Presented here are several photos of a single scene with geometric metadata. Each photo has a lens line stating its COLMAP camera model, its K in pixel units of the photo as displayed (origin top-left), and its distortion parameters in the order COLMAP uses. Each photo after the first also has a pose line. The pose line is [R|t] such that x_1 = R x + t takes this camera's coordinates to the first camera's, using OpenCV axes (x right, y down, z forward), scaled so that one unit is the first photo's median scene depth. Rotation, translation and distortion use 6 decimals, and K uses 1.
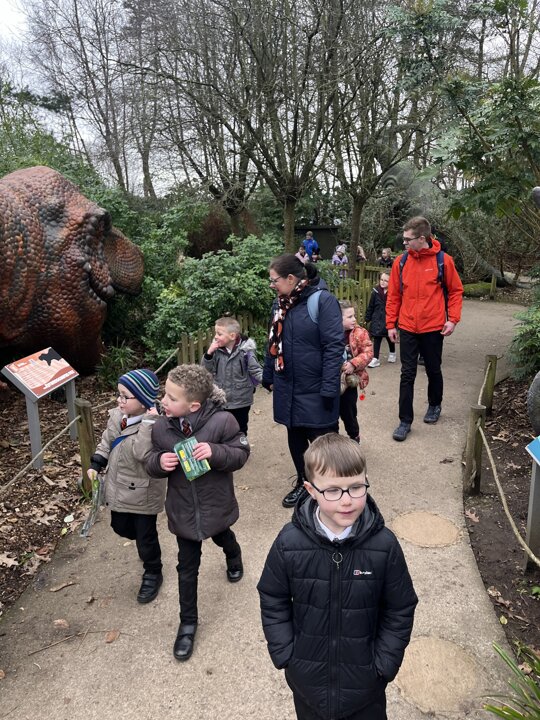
lens RADIAL K [[545.8, 0, 270.0], [0, 545.8, 360.0], [0, 0, 1]] dist [0.000342, 0.000950]
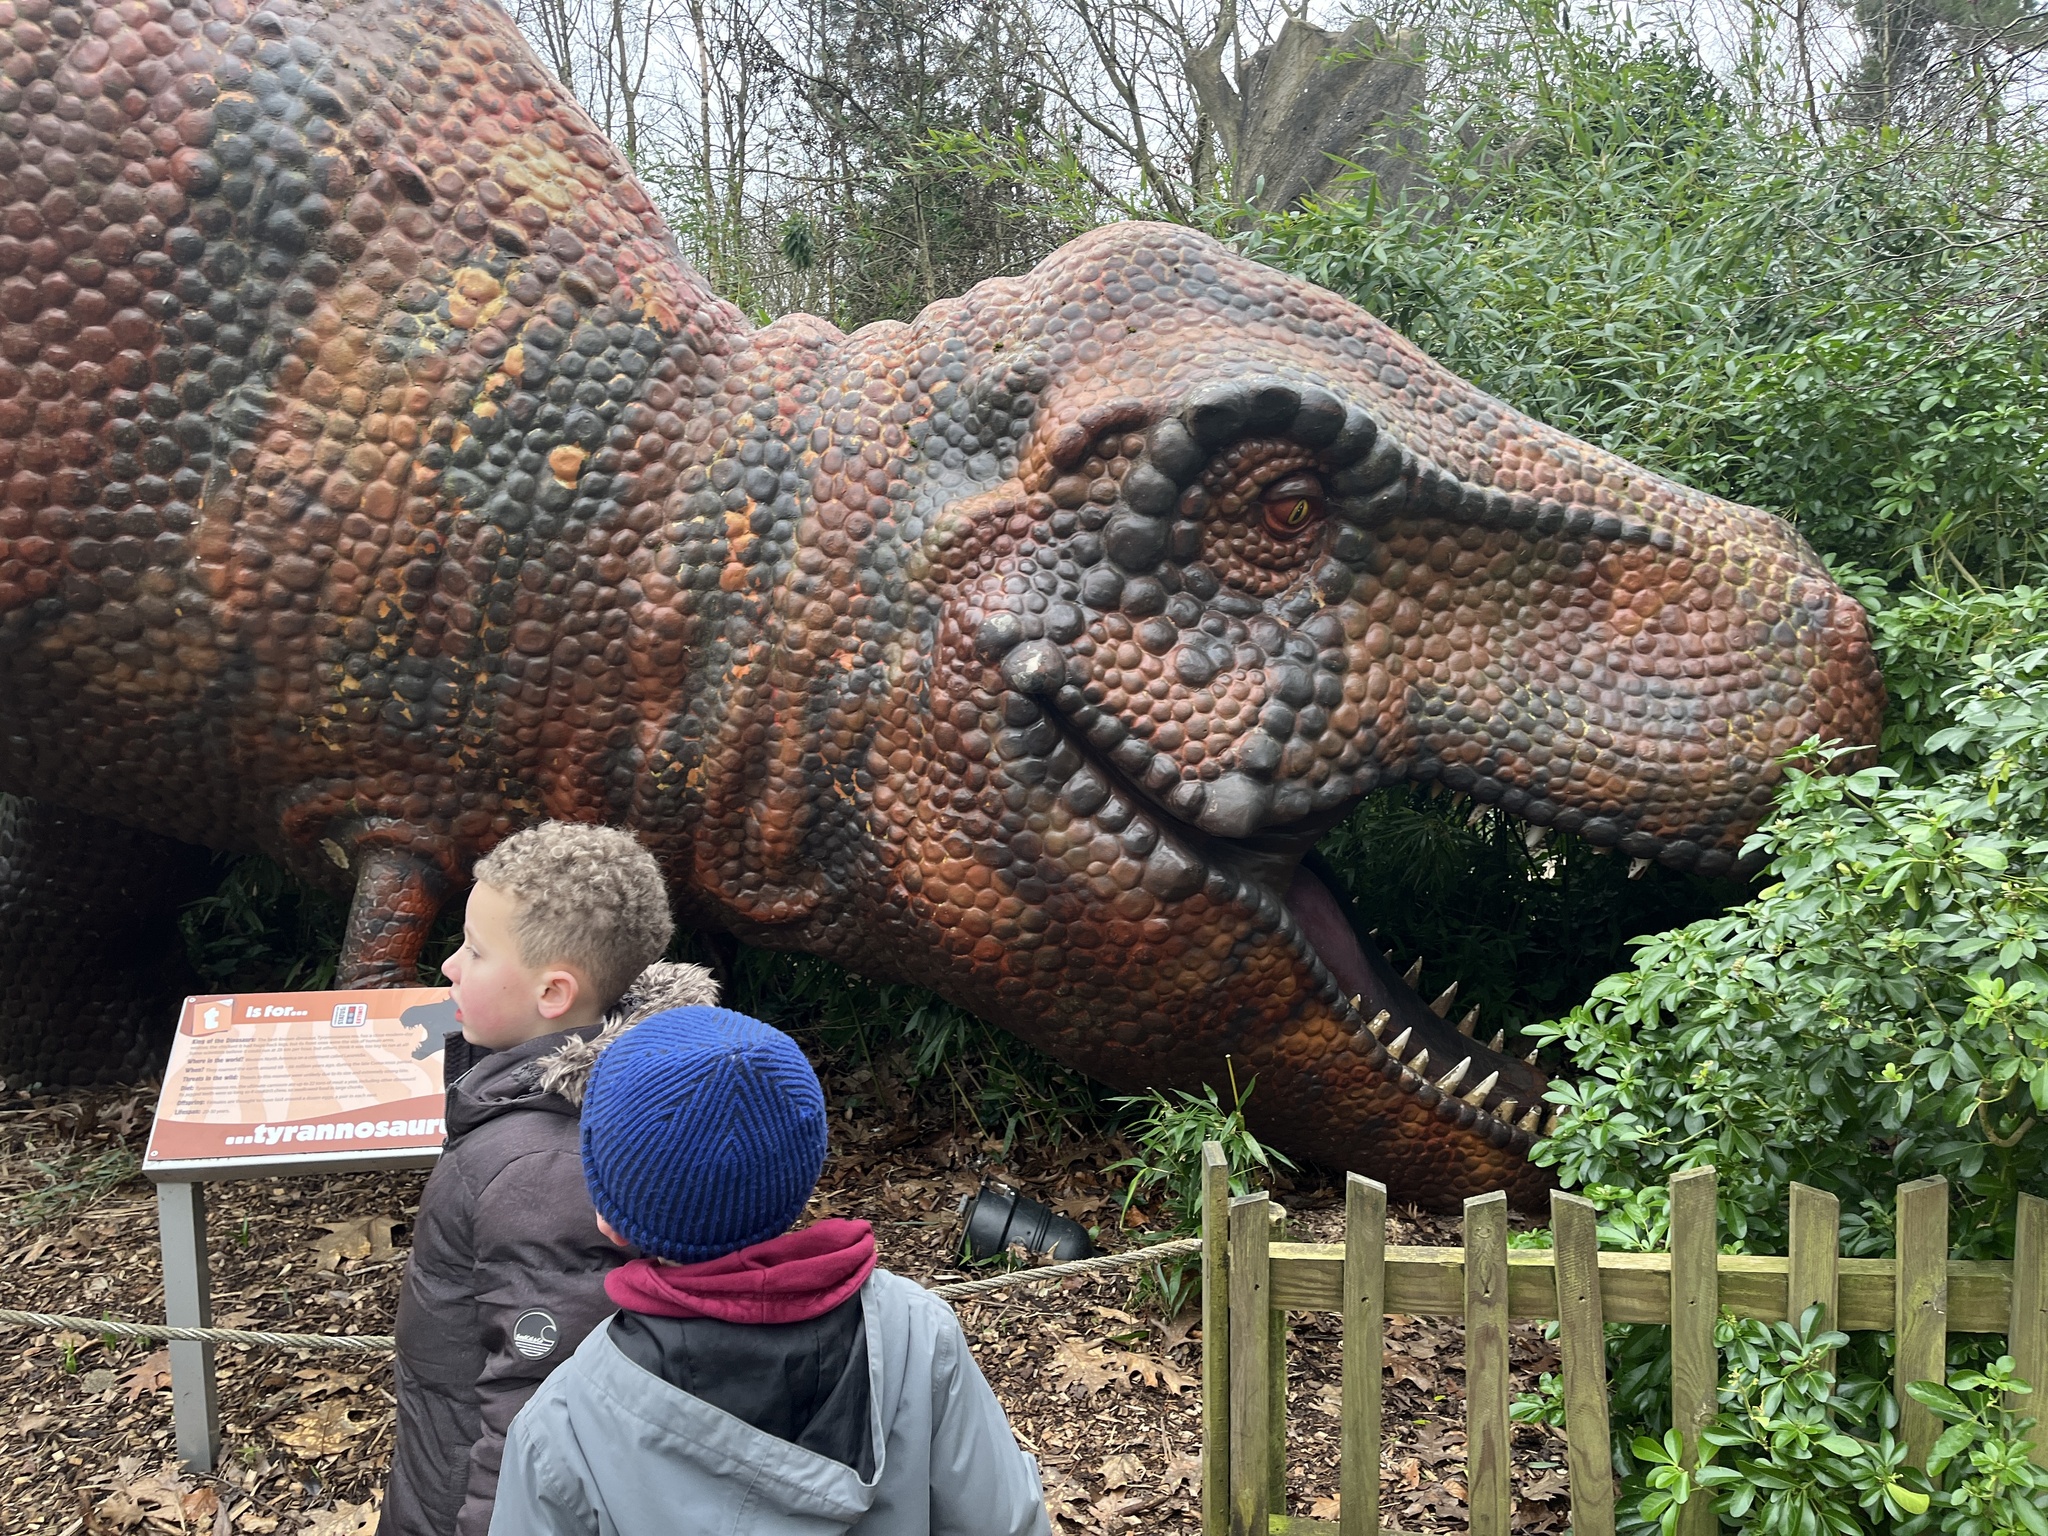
lens RADIAL K [[1552.5, 0, 1024.0], [0, 1552.5, 768.0], [0, 0, 1]] dist [0.000342, 0.000950]
pose [[0.276081, 0.115919, -0.954119, 0.224413], [-0.231575, 0.971478, 0.051020, -0.166244], [0.932820, 0.206864, 0.295050, 0.857361]]
